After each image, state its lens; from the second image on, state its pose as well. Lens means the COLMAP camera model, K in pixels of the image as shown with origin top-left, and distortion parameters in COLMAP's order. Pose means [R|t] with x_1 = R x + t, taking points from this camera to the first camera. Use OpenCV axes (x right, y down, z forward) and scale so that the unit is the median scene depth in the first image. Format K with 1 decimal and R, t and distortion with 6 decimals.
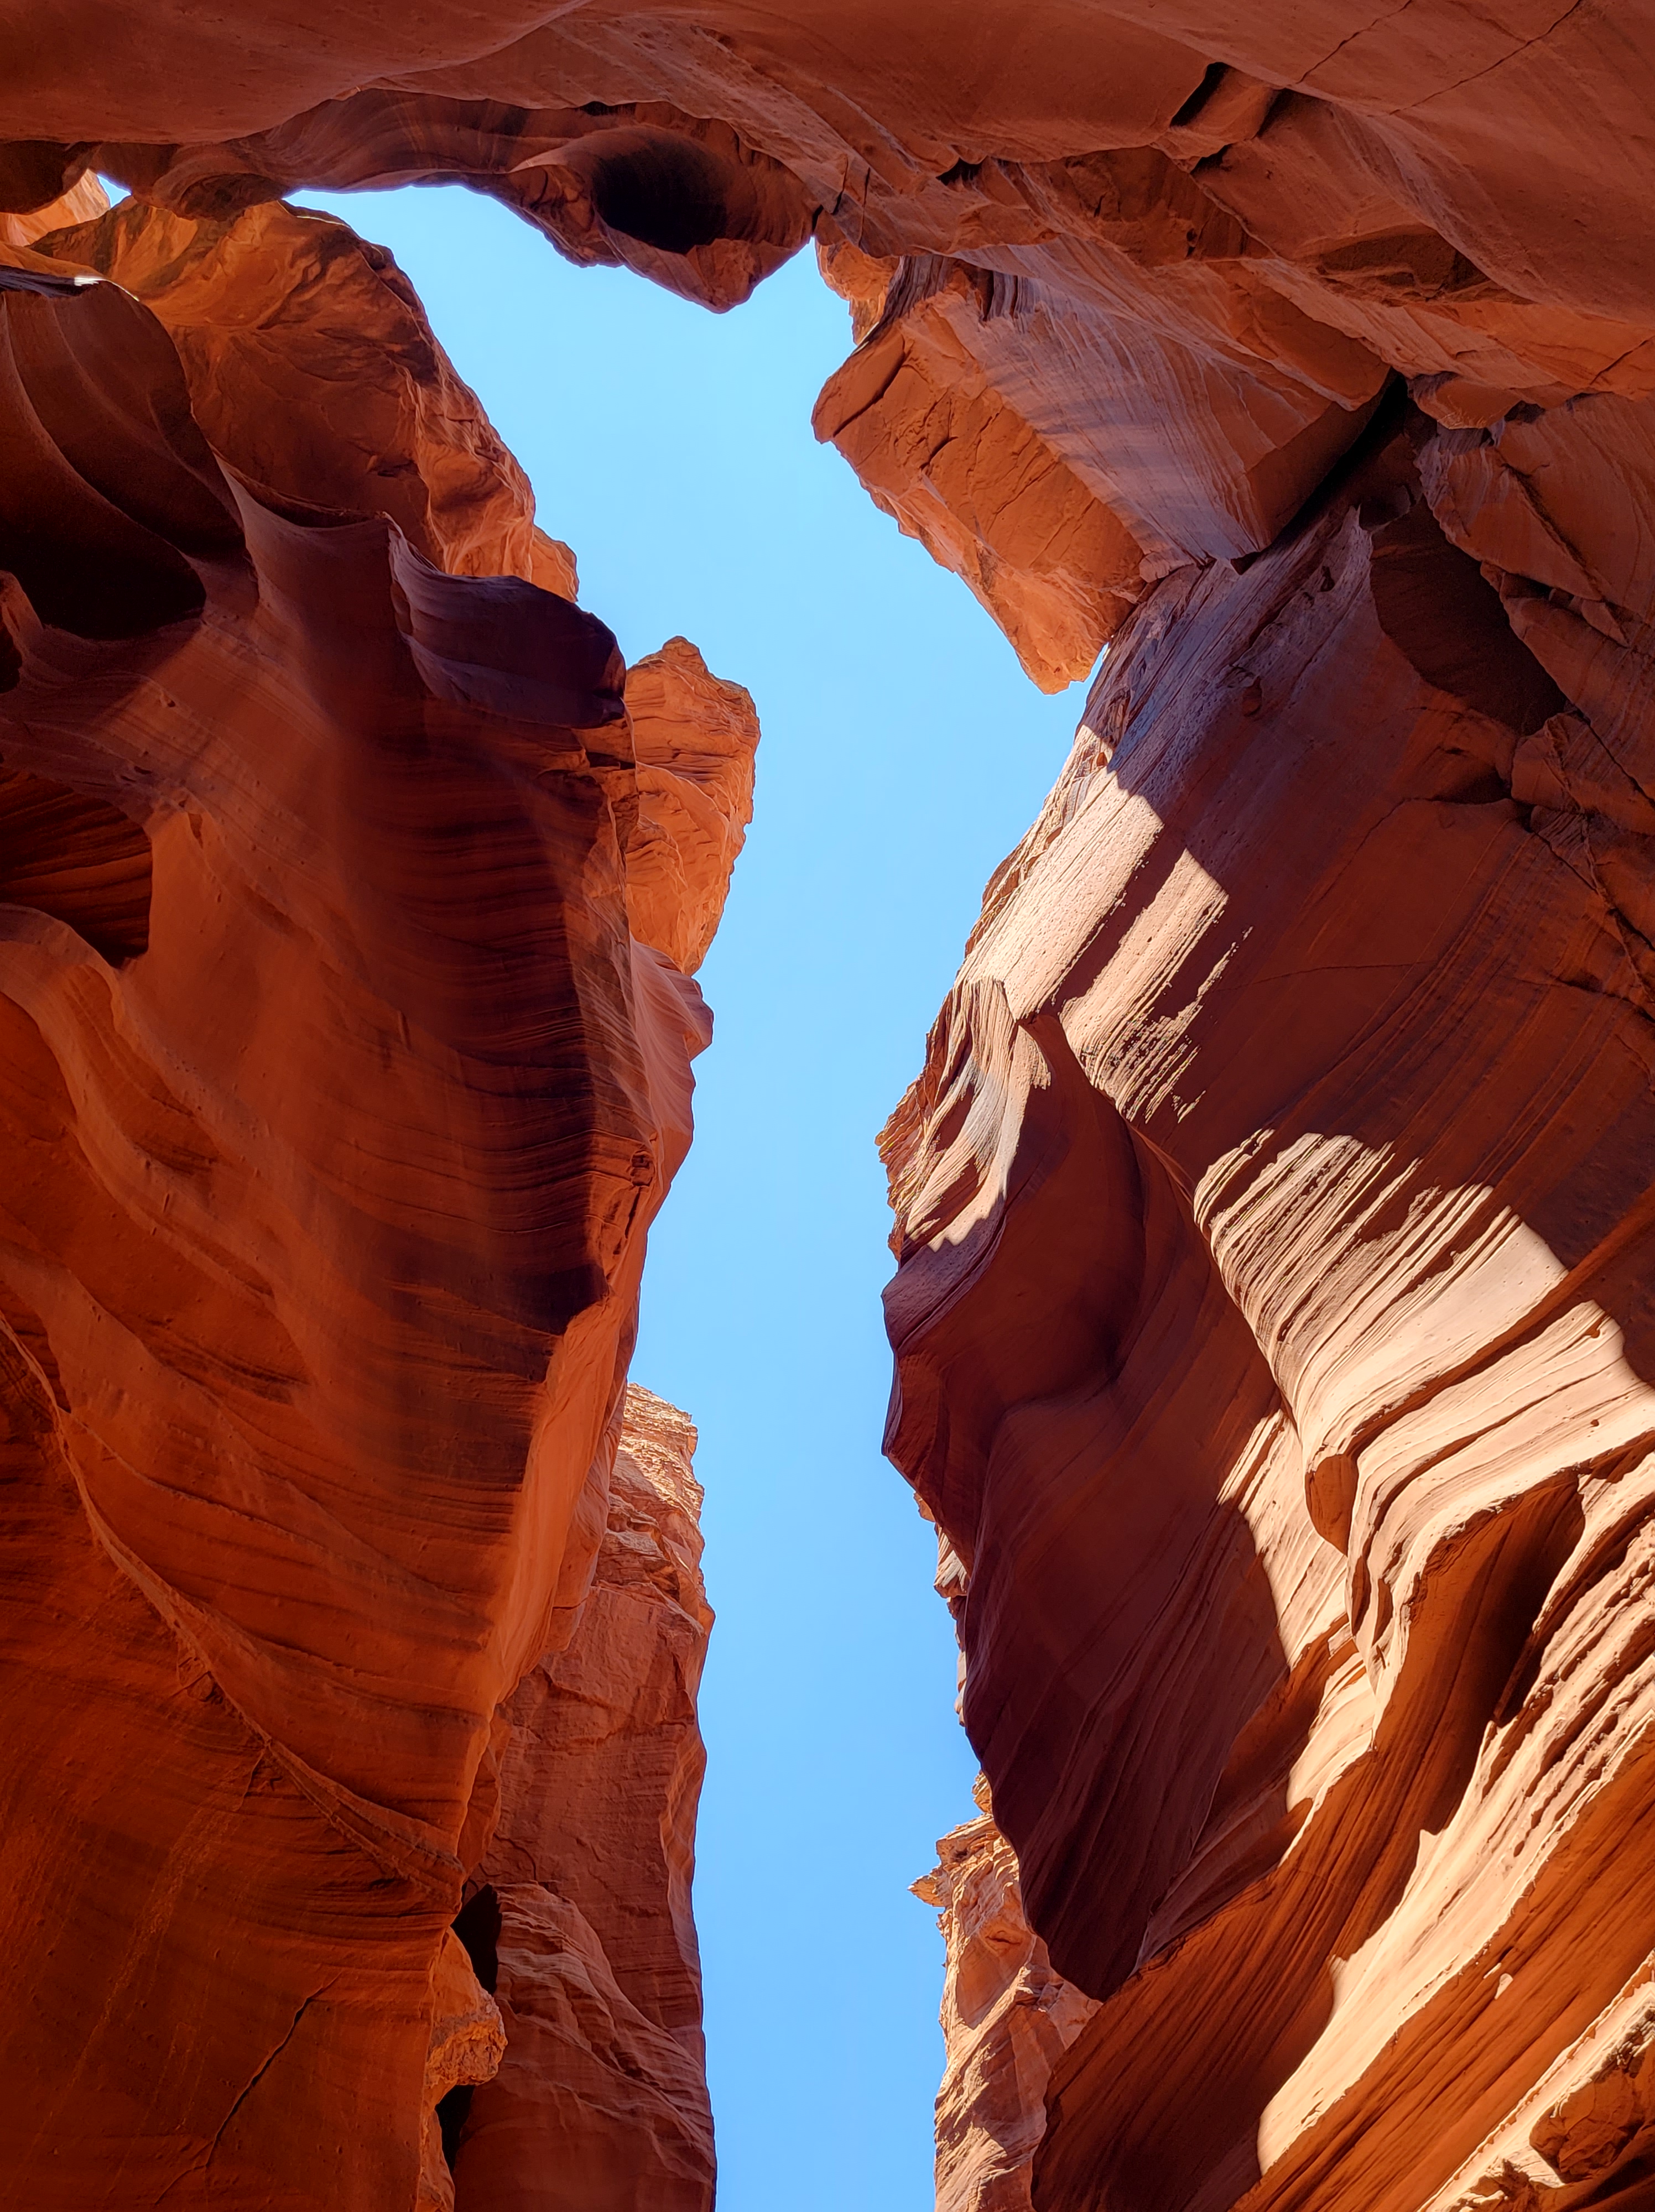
lens RADIAL K [[1842.0, 0, 765.1], [0, 1842.0, 1079.4], [0, 0, 1]] dist [0.085380, -0.067200]
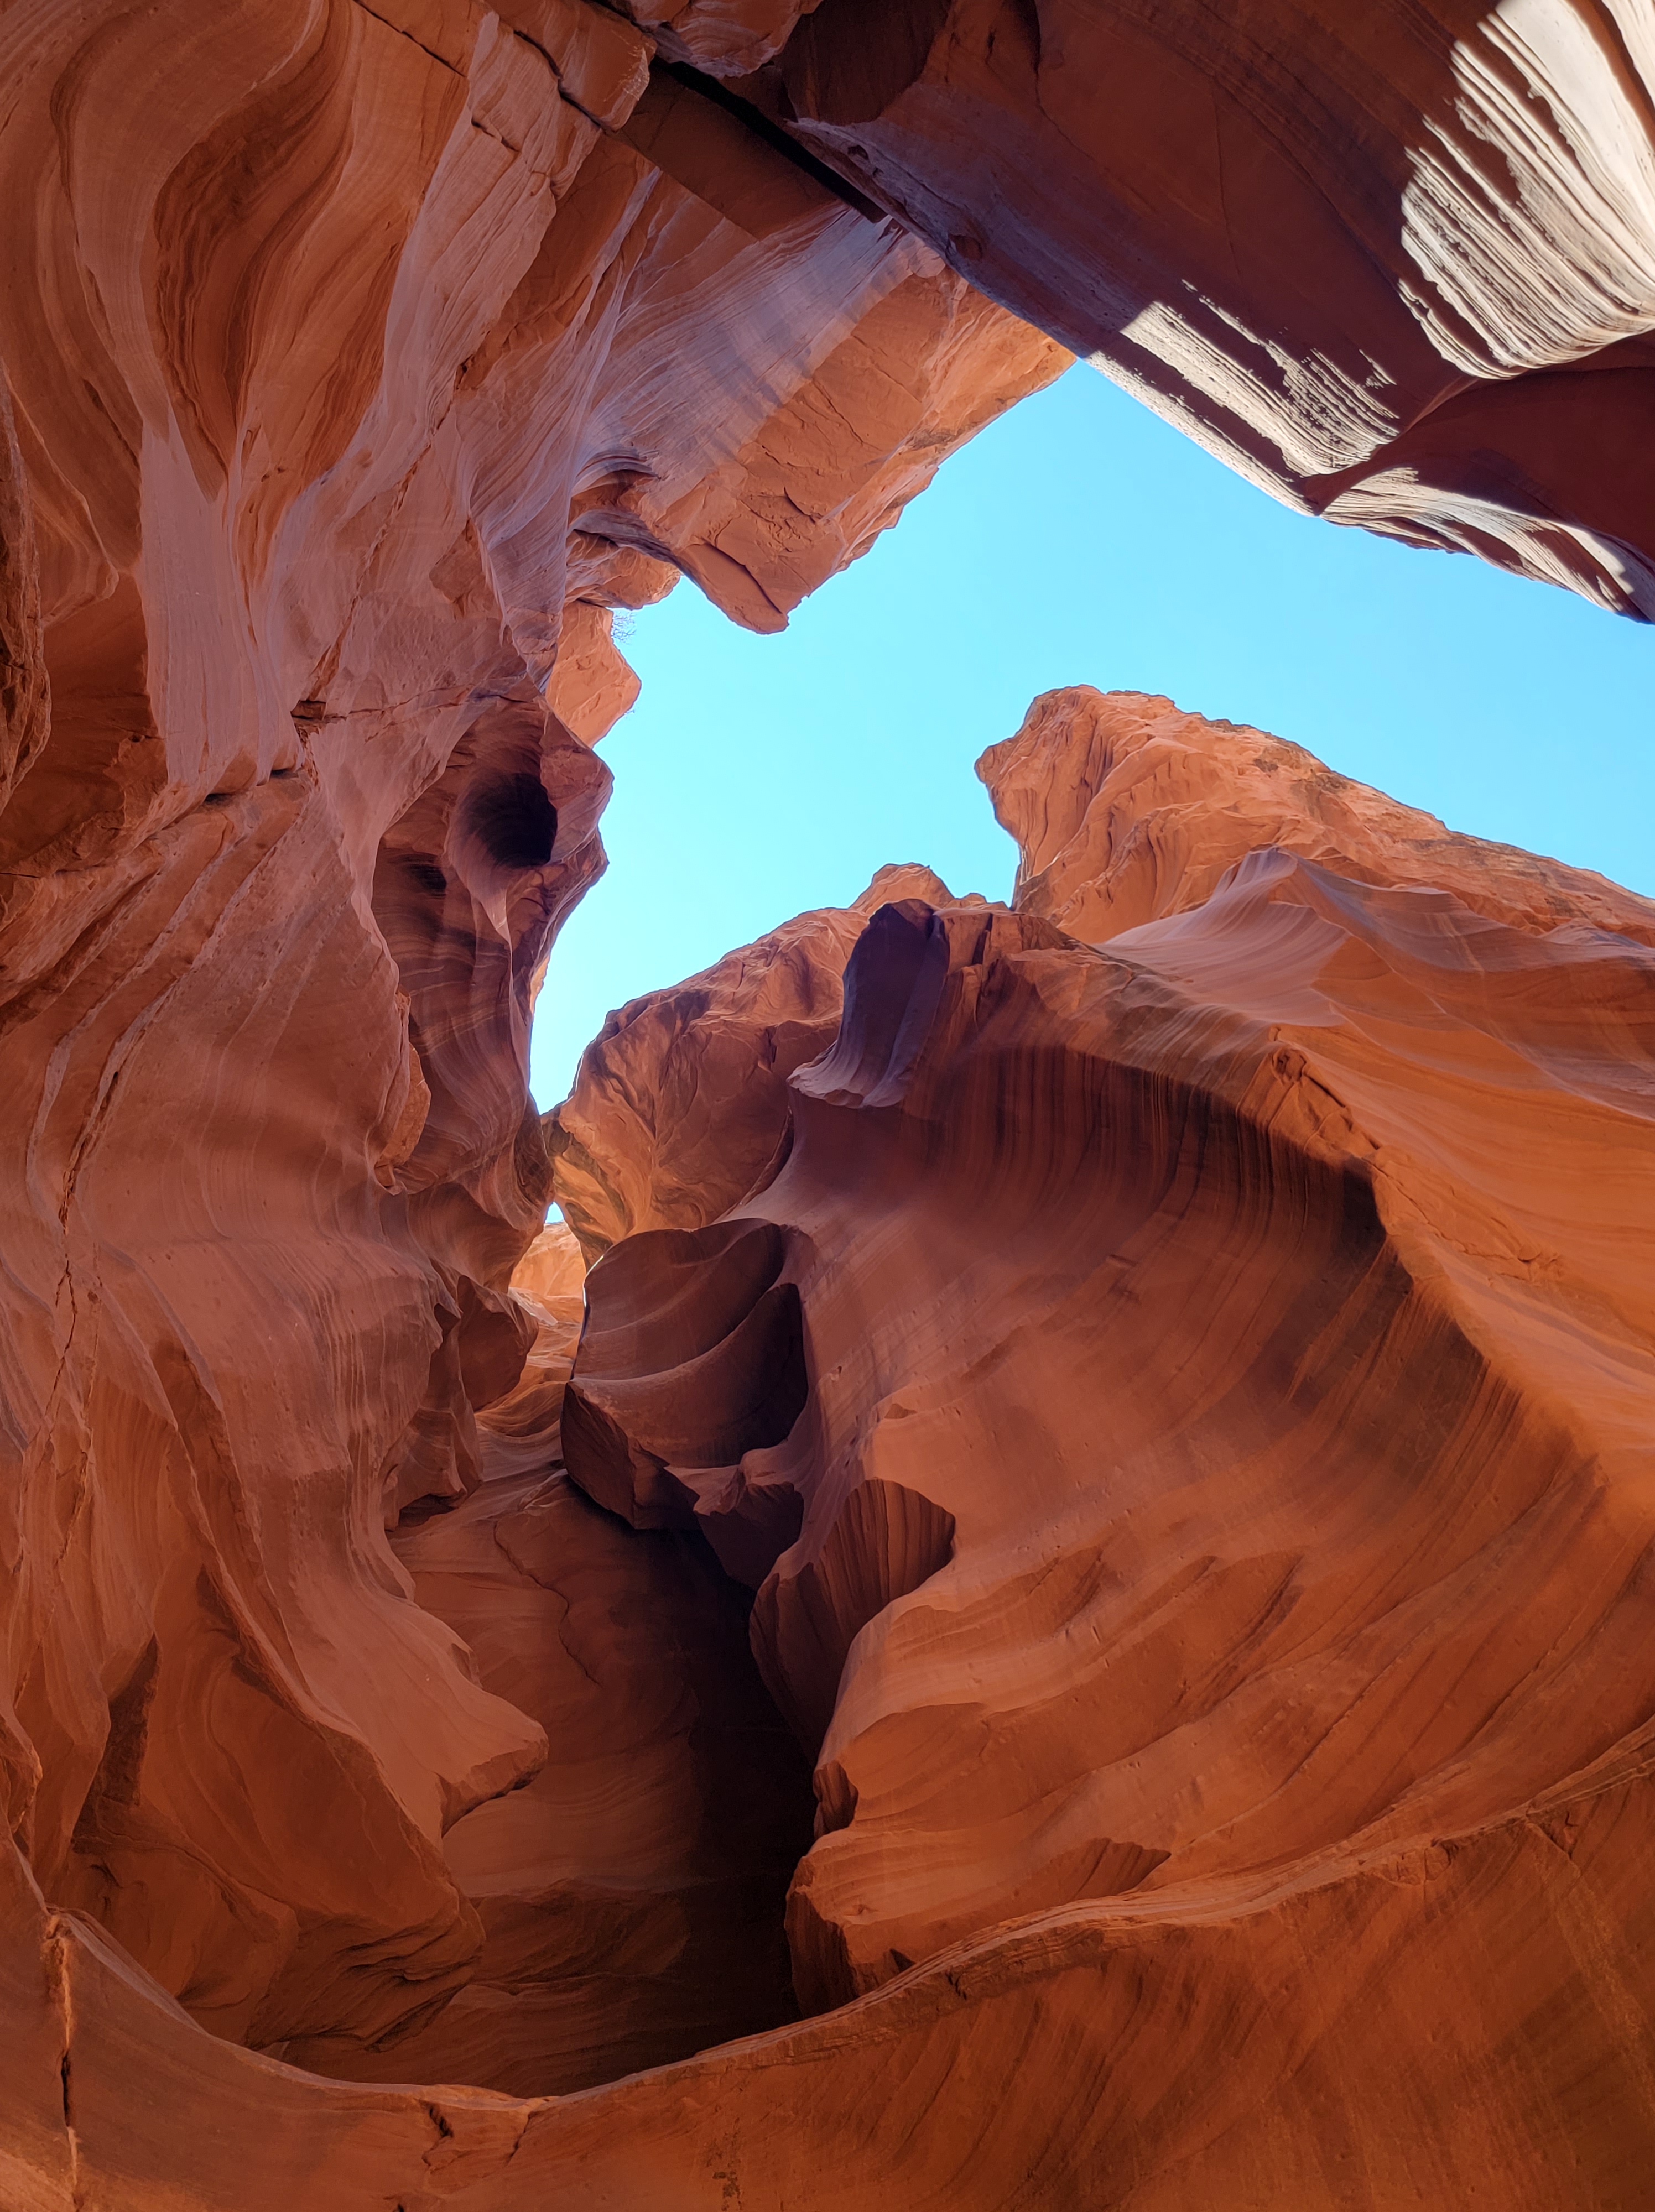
lens RADIAL K [[1842.0, 0, 809.3], [0, 1842.0, 1119.6], [0, 0, 1]] dist [0.085380, -0.067200]
pose [[0.051785, -0.943337, -0.327772, 0.176467], [0.910873, 0.179175, -0.371761, 0.158434], [0.409424, -0.279307, 0.868539, 0.066748]]
